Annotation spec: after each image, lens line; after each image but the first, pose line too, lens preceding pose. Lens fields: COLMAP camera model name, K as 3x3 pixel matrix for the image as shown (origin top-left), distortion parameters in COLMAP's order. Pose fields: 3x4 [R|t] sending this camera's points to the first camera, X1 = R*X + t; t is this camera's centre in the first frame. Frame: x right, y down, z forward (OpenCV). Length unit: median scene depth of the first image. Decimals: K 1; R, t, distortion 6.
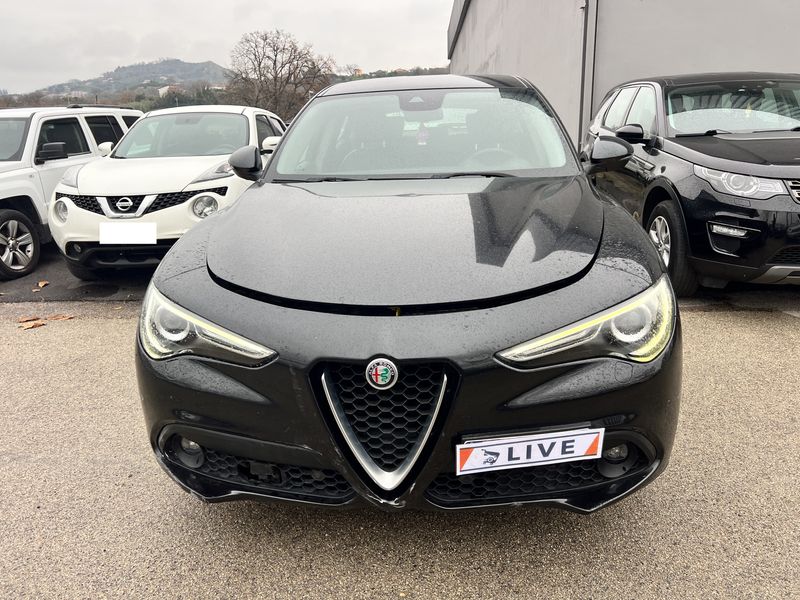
lens RADIAL K [[610.9, 0, 396.1], [0, 610.9, 277.5], [0, 0, 1]] dist [0.069034, -0.078200]
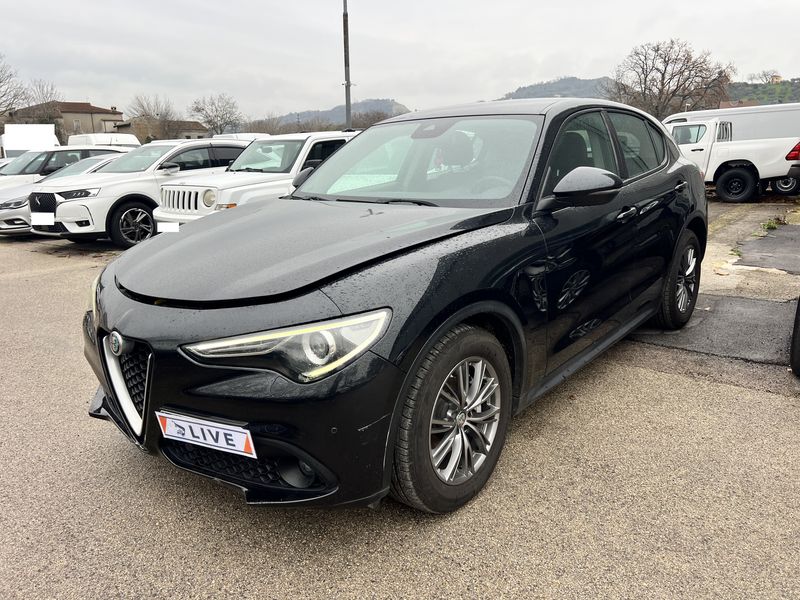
lens RADIAL K [[610.9, 0, 396.1], [0, 610.9, 277.5], [0, 0, 1]] dist [0.069034, -0.078200]
pose [[0.822655, 0.128206, -0.553897, 0.320260], [-0.140862, 0.989829, 0.019899, -0.025736], [0.550815, 0.061653, 0.832347, 0.055080]]
